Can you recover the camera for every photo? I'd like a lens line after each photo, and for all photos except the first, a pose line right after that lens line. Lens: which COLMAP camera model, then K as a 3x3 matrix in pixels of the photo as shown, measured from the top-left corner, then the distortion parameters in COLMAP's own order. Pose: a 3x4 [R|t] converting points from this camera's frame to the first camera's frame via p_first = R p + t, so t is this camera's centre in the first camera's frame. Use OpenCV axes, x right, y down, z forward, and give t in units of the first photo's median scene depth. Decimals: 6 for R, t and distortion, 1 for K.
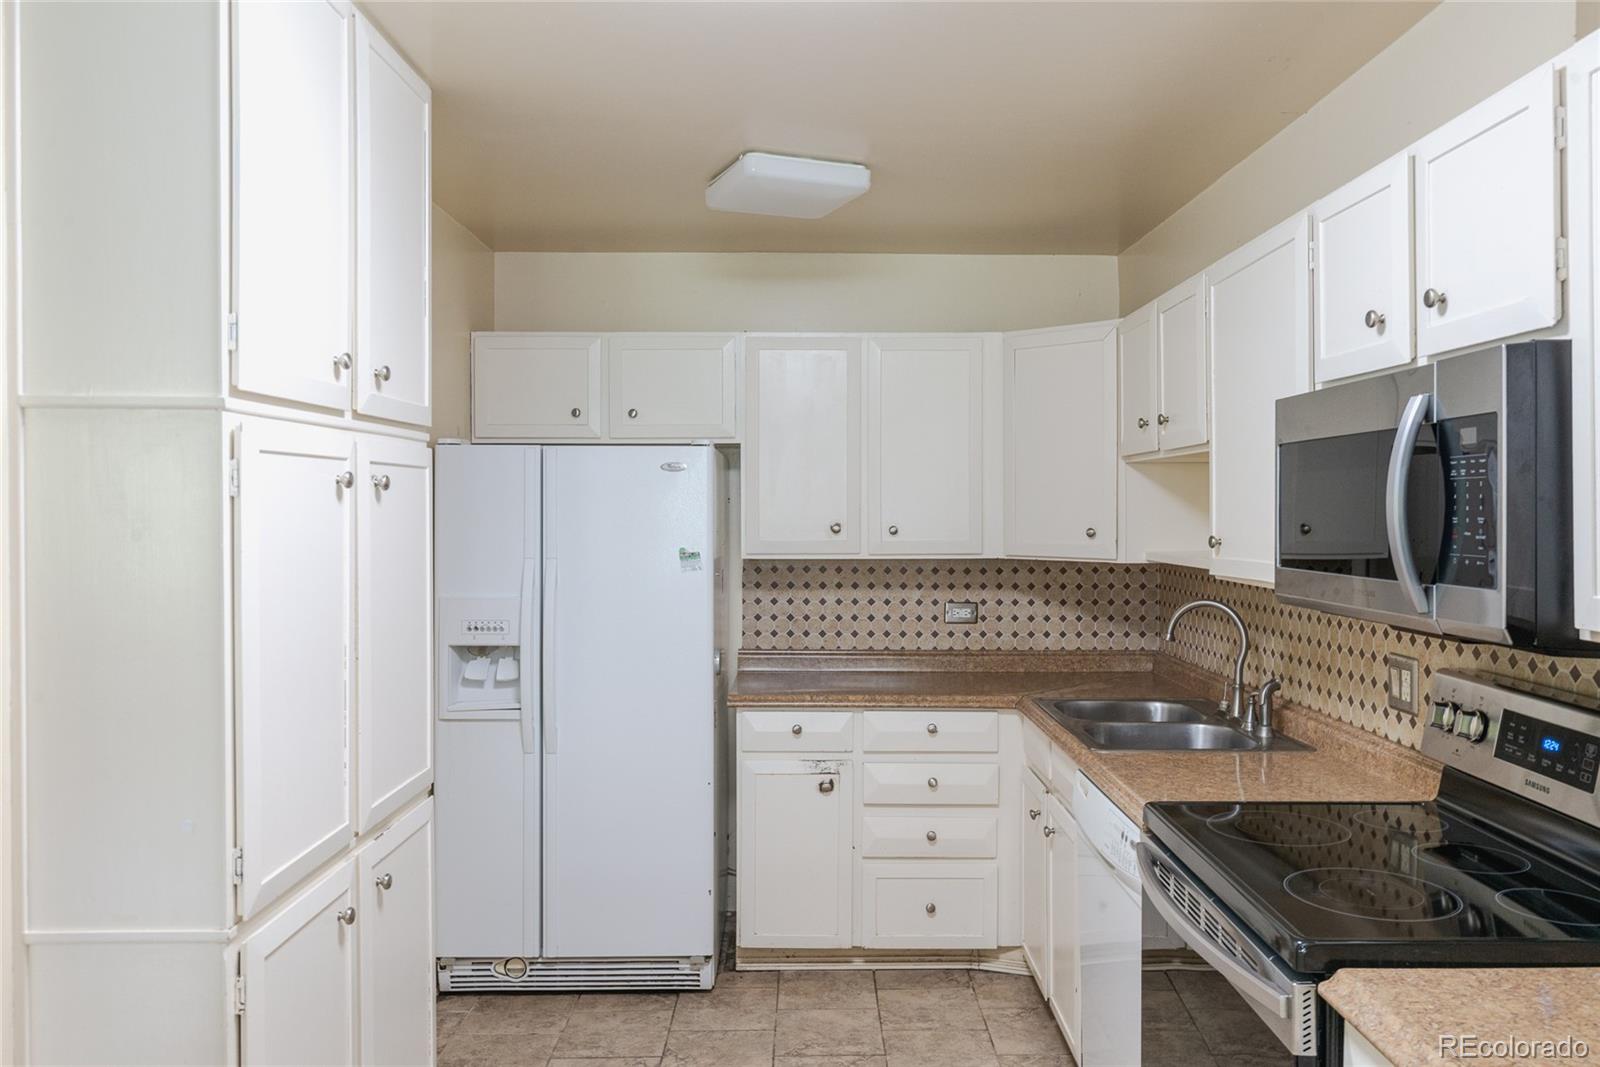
lens RADIAL K [[1196.4, 0, 836.1], [0, 1196.4, 514.0], [0, 0, 1]] dist [-0.010759, 0.017178]
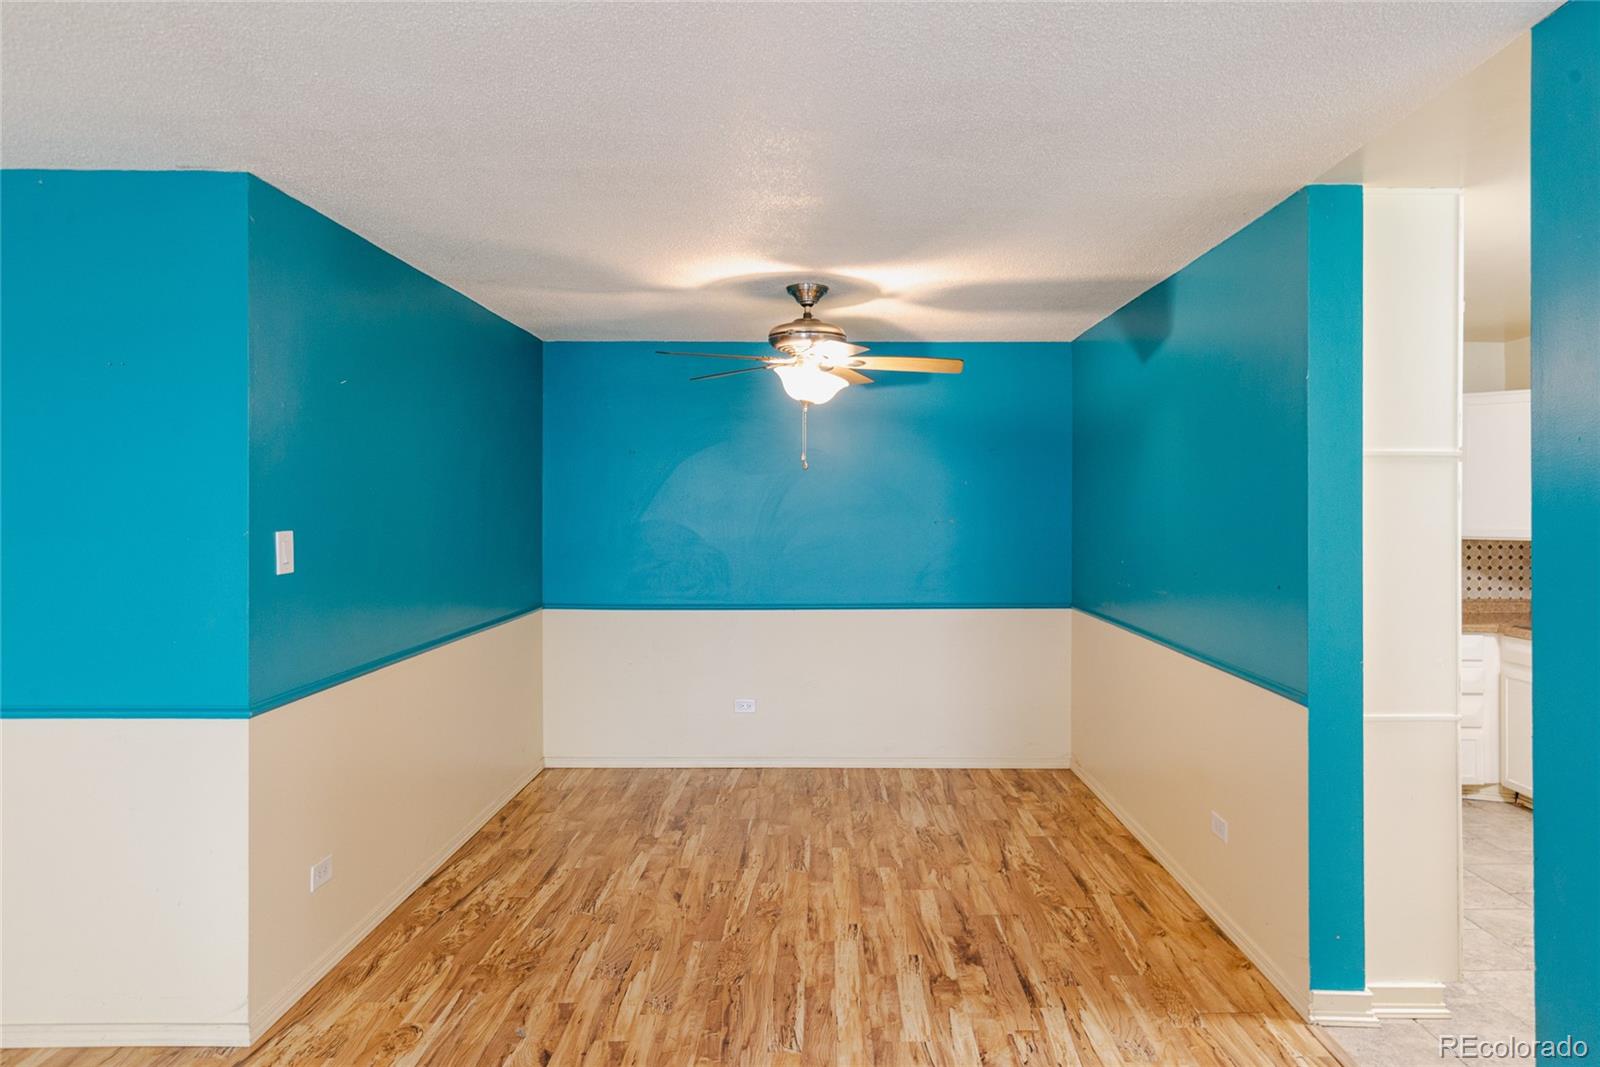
lens RADIAL K [[979.6, 0, 841.6], [0, 979.6, 503.9], [0, 0, 1]] dist [0.008416, 0.000452]
pose [[0.999988, 0.000497, -0.004888, -0.710371], [-0.000536, 0.999969, -0.007867, 0.002620], [0.004884, 0.007870, 0.999957, -0.309869]]
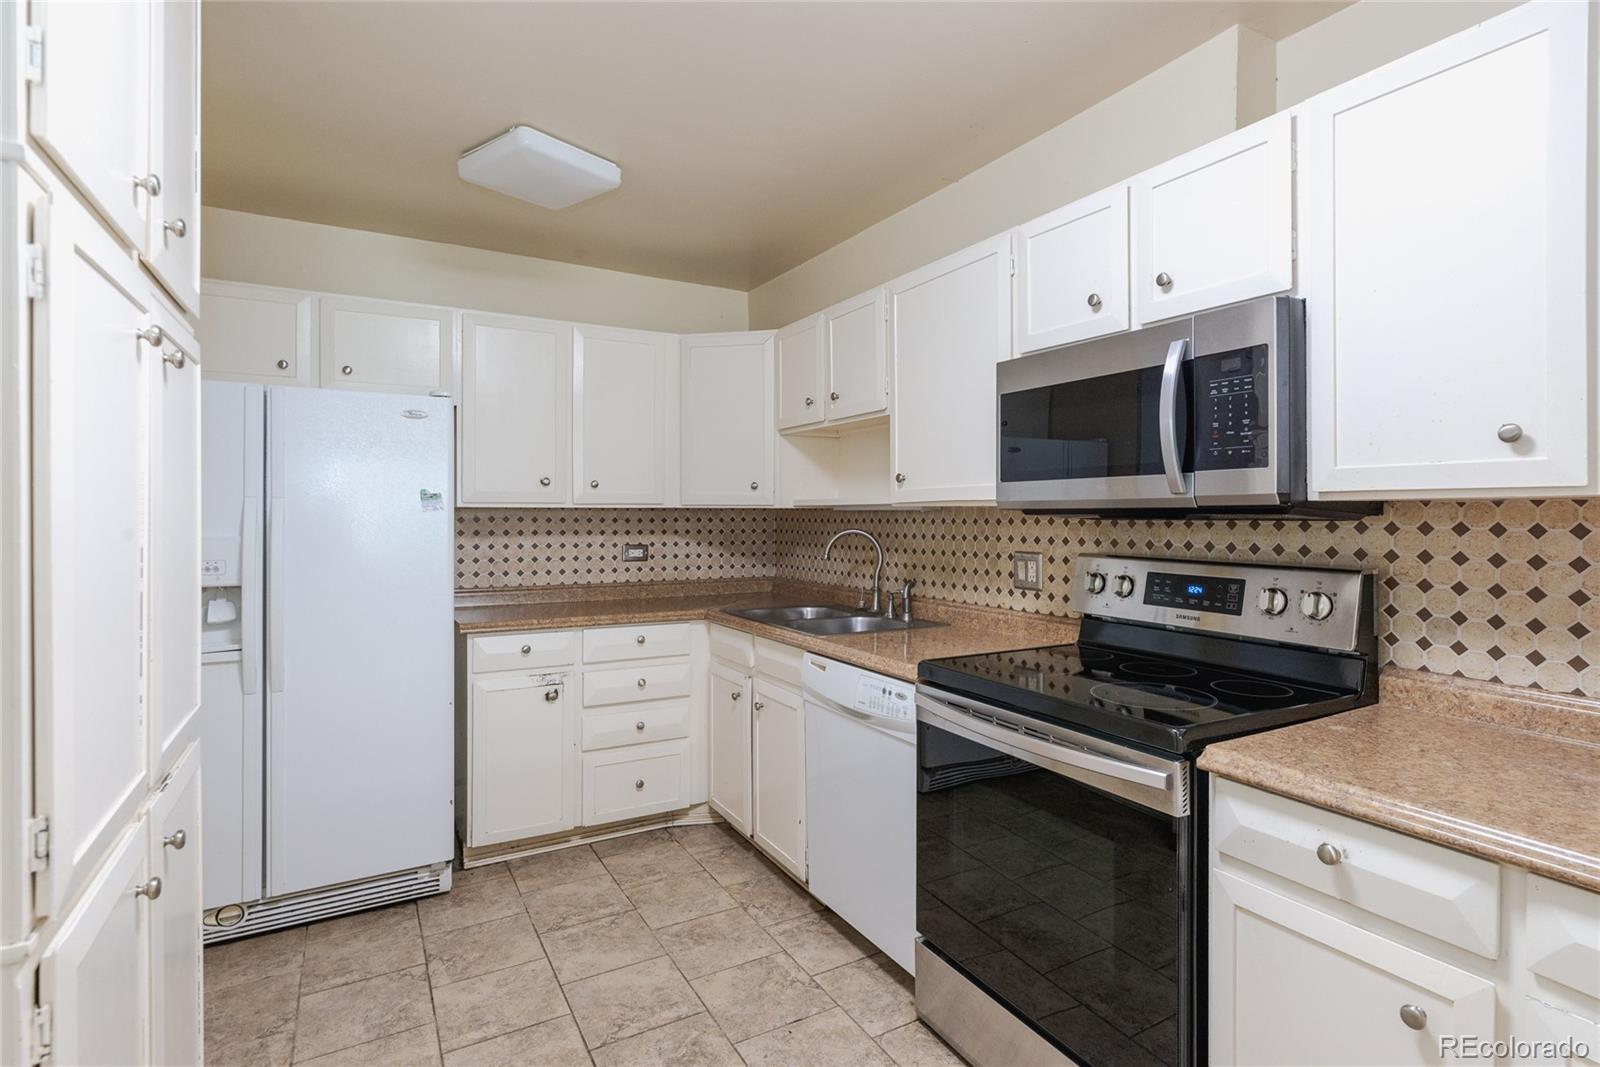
lens RADIAL K [[795.9, 0, 835.8], [0, 795.9, 513.9], [0, 0, 1]] dist [0.001323, 0.003110]
pose [[0.867807, 0.000739, 0.496902, -0.155638], [0.000846, 0.999995, -0.002966, 0.050607], [-0.496901, 0.002995, 0.867802, 0.176457]]
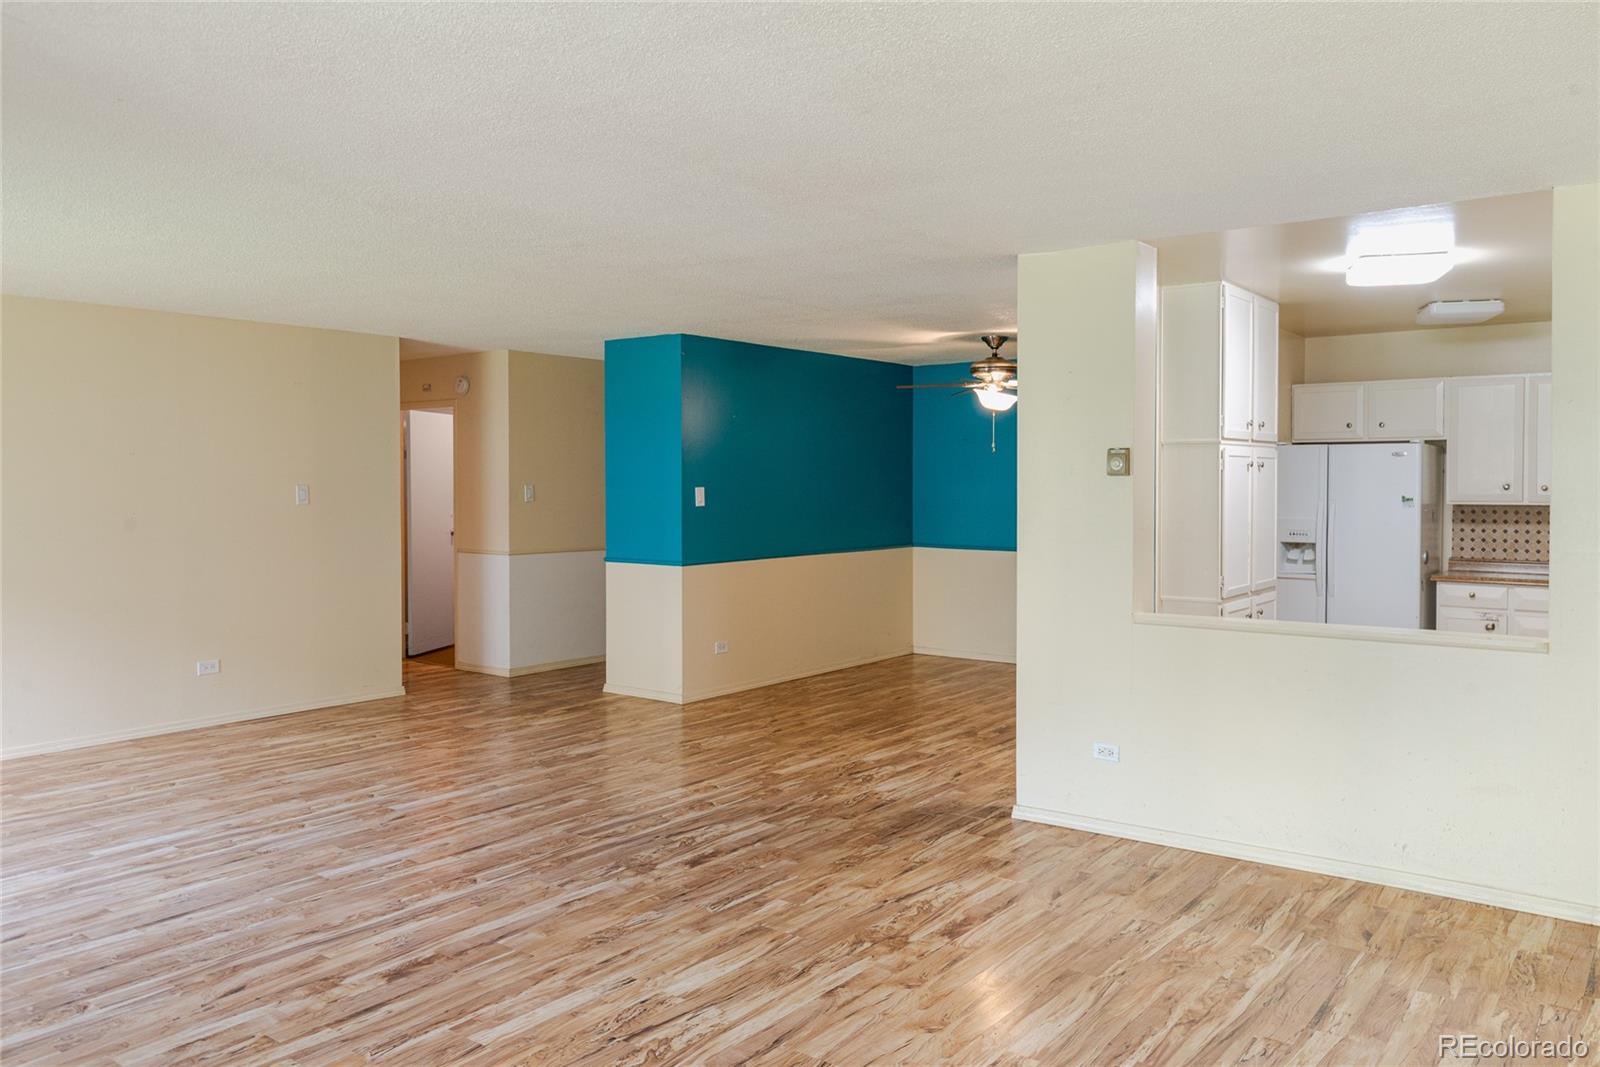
lens RADIAL K [[1196.4, 0, 825.6], [0, 1196.4, 508.6], [0, 0, 1]] dist [-0.010759, 0.017178]
pose [[0.790536, 0.013359, -0.612270, 0.304606], [-0.003650, 0.999847, 0.017102, 0.018584], [0.612405, -0.011285, 0.790464, -1.064803]]
